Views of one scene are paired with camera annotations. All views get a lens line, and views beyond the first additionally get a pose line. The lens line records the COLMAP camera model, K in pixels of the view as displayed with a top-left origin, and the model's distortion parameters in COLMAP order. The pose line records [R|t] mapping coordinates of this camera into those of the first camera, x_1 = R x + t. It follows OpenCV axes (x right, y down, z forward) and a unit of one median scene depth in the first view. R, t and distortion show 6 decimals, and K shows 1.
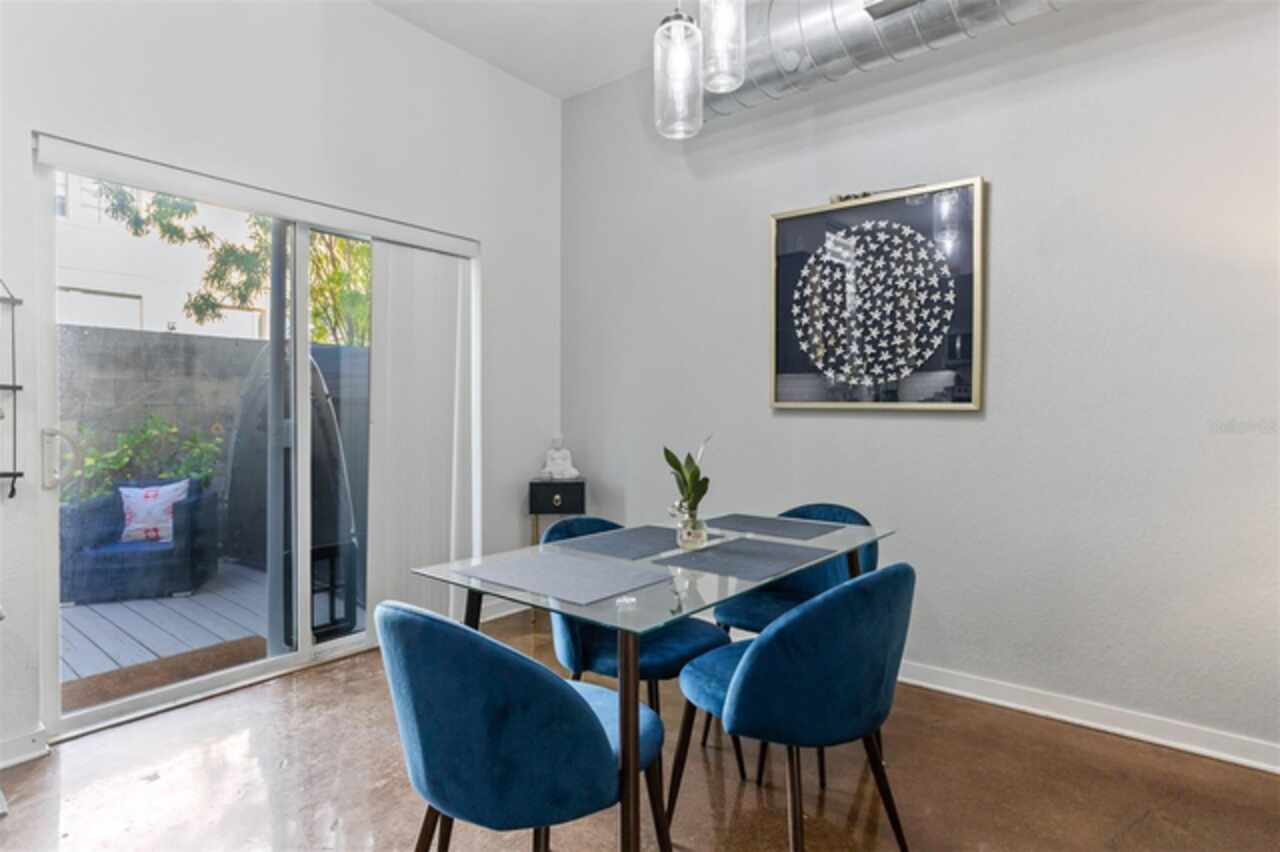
lens RADIAL K [[654.1, 0, 640.0], [0, 654.1, 426.0], [0, 0, 1]] dist [-0.056597, 0.039851]
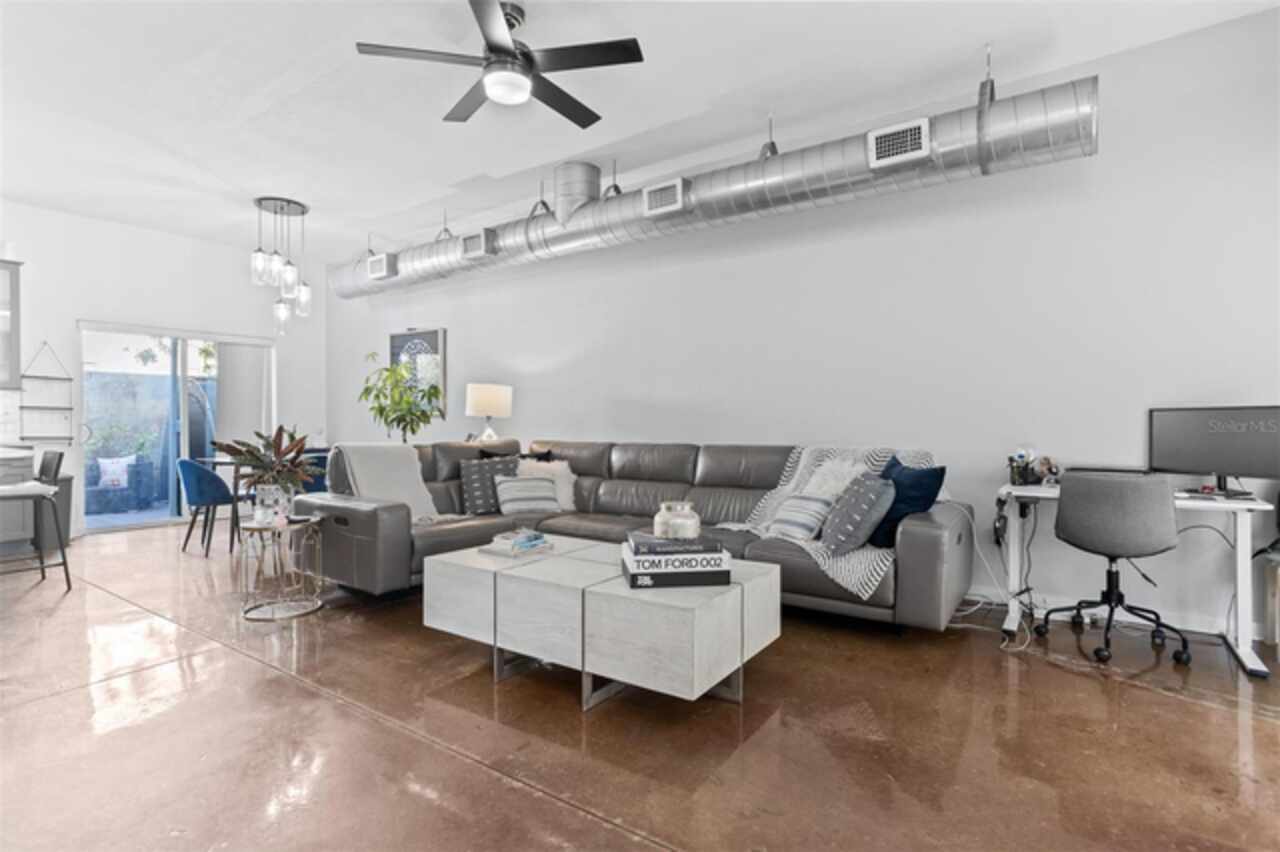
lens RADIAL K [[654.1, 0, 640.0], [0, 654.1, 426.0], [0, 0, 1]] dist [-0.056597, 0.039851]
pose [[0.998757, -0.000859, 0.049840, 0.670148], [0.001468, 0.999925, -0.012190, 0.026807], [-0.049826, 0.012248, 0.998683, -0.940368]]
